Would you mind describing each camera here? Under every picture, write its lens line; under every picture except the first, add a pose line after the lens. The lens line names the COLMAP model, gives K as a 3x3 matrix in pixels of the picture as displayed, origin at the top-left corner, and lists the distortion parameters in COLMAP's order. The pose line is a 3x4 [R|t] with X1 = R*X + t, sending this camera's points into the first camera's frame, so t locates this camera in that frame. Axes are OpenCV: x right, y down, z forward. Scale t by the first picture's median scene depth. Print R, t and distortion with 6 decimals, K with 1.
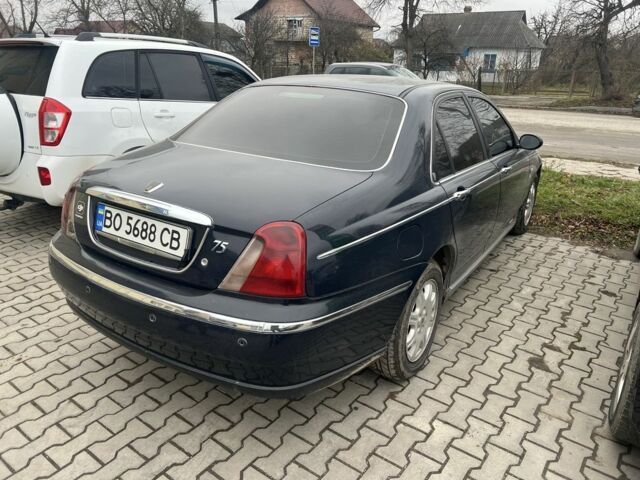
lens RADIAL K [[482.2, 0, 323.0], [0, 482.2, 241.5], [0, 0, 1]] dist [0.005203, -0.004964]
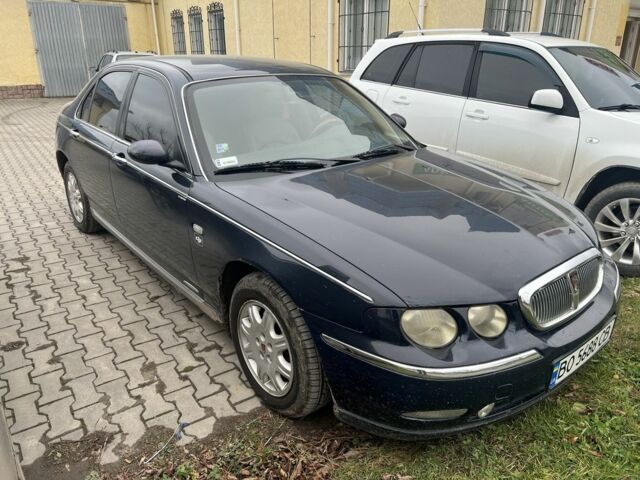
lens RADIAL K [[482.2, 0, 324.0], [0, 482.2, 238.5], [0, 0, 1]] dist [0.005203, -0.004964]
pose [[-0.293514, 0.304939, -0.906014, 1.041309], [-0.359752, 0.842851, 0.400226, -0.481183], [0.885680, 0.443412, -0.137687, 1.411576]]
